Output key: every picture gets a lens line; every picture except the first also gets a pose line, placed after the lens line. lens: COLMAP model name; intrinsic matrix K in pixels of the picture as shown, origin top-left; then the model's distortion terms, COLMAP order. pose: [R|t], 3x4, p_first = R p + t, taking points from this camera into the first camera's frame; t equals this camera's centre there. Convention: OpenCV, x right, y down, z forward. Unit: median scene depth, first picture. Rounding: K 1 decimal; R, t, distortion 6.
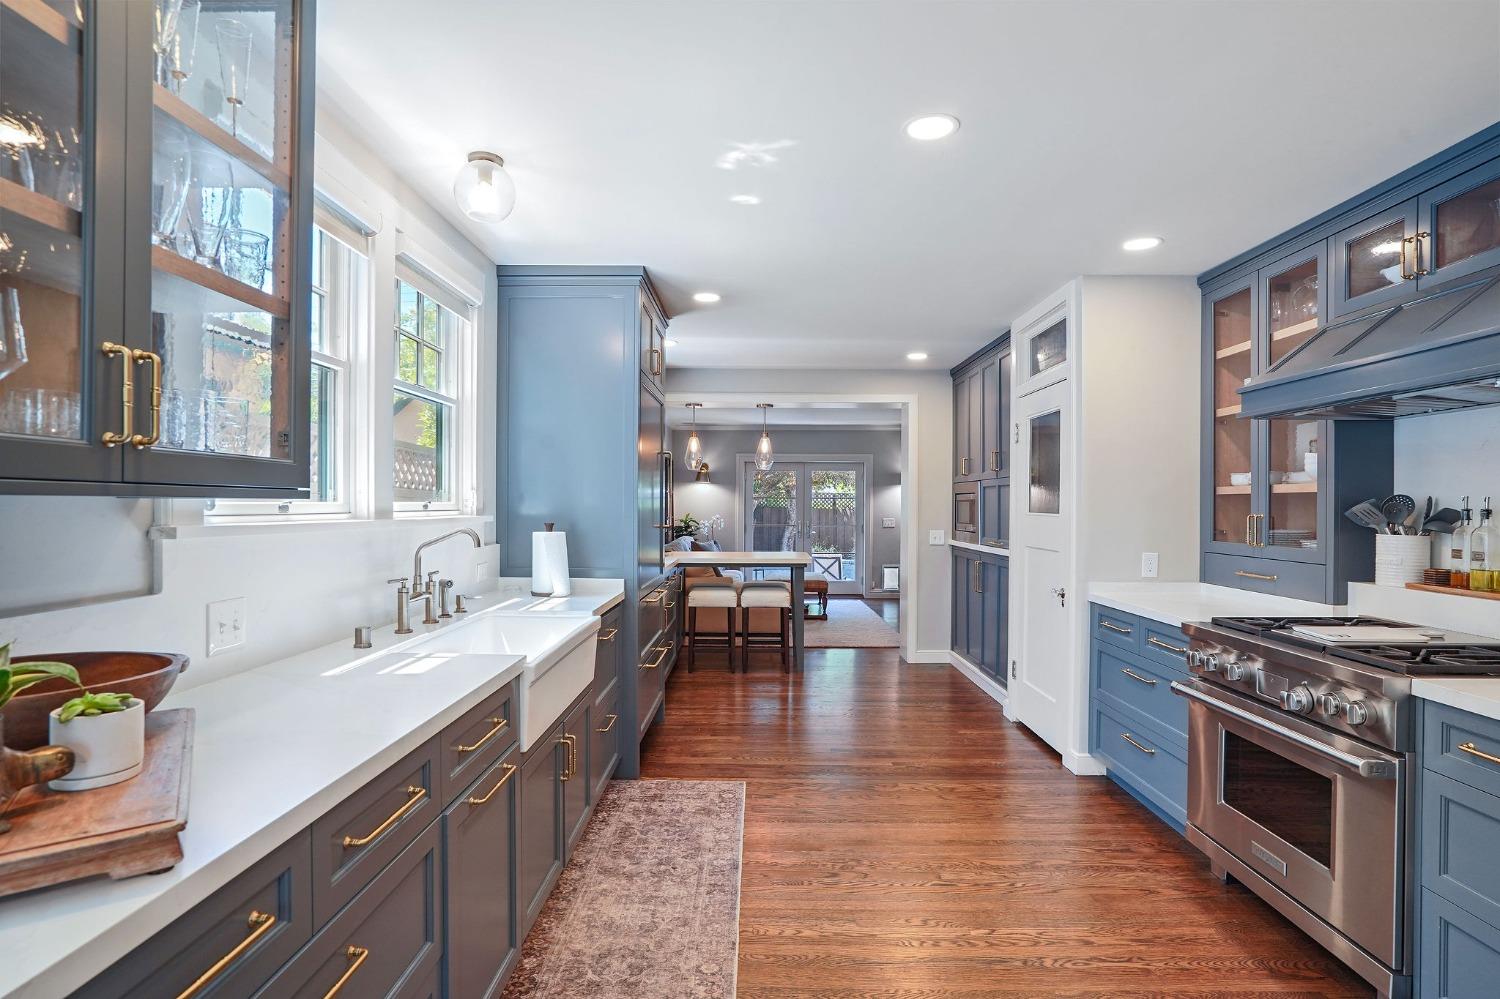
lens RADIAL K [[751.4, 0, 749.2], [0, 751.4, 501.5], [0, 0, 1]] dist [0.000117, 0.000001]
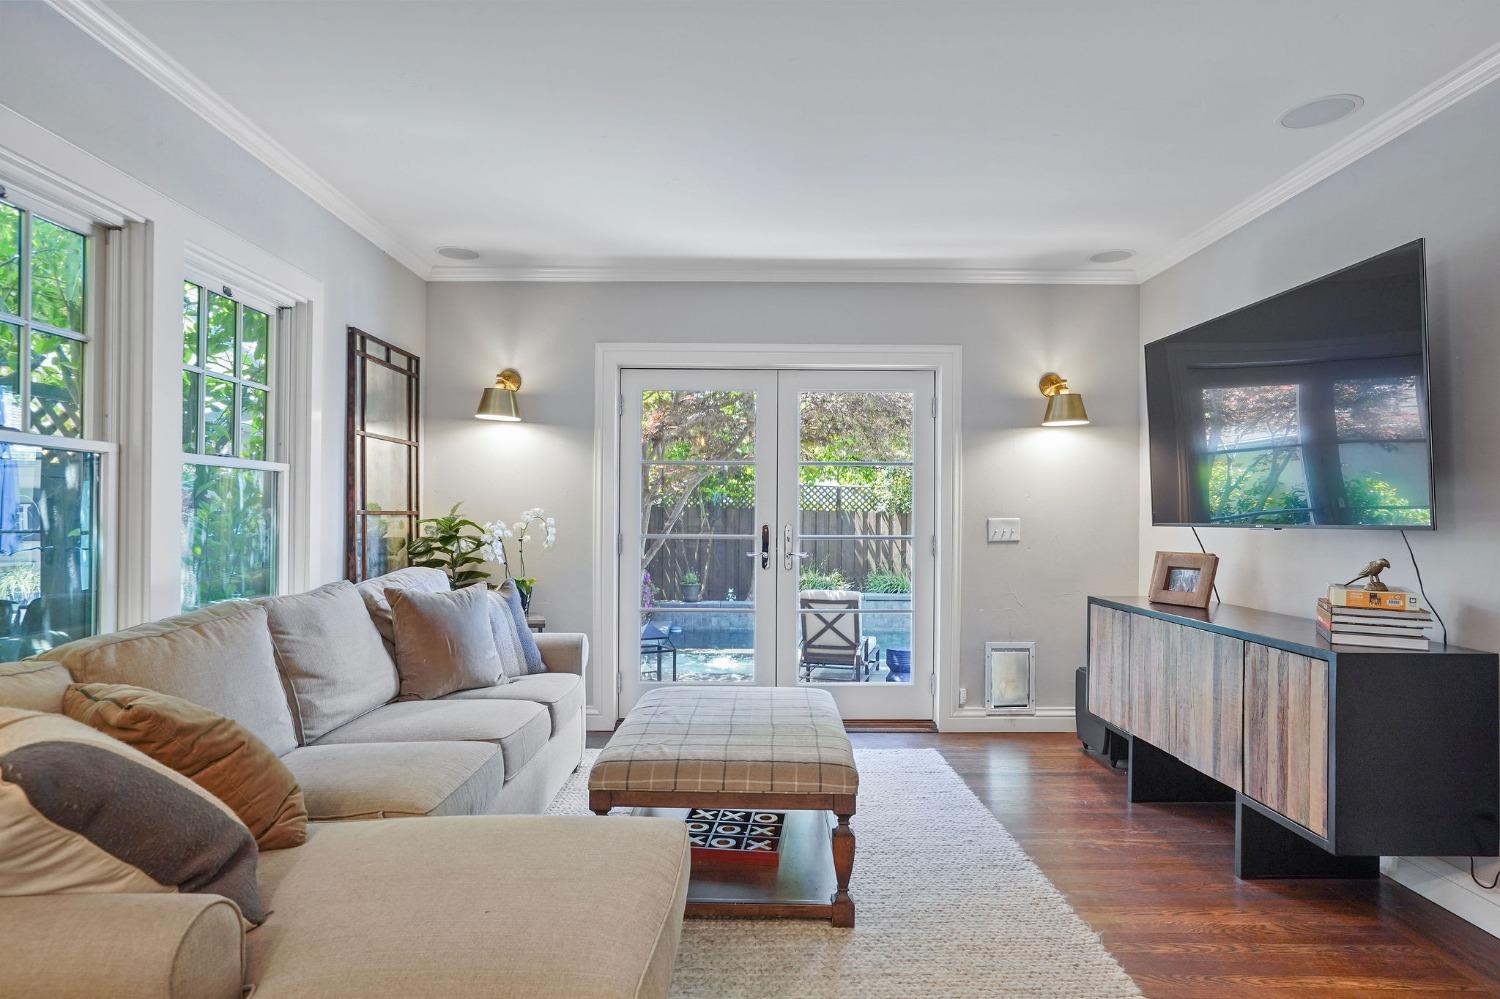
lens RADIAL K [[813.3, 0, 749.8], [0, 813.3, 505.6], [0, 0, 1]] dist [-0.000007, 0.000004]
pose [[0.999872, 0.002829, 0.015767, 0.052684], [-0.002731, 0.999977, -0.006185, 0.018985], [-0.015784, 0.006142, 0.999857, 0.594151]]
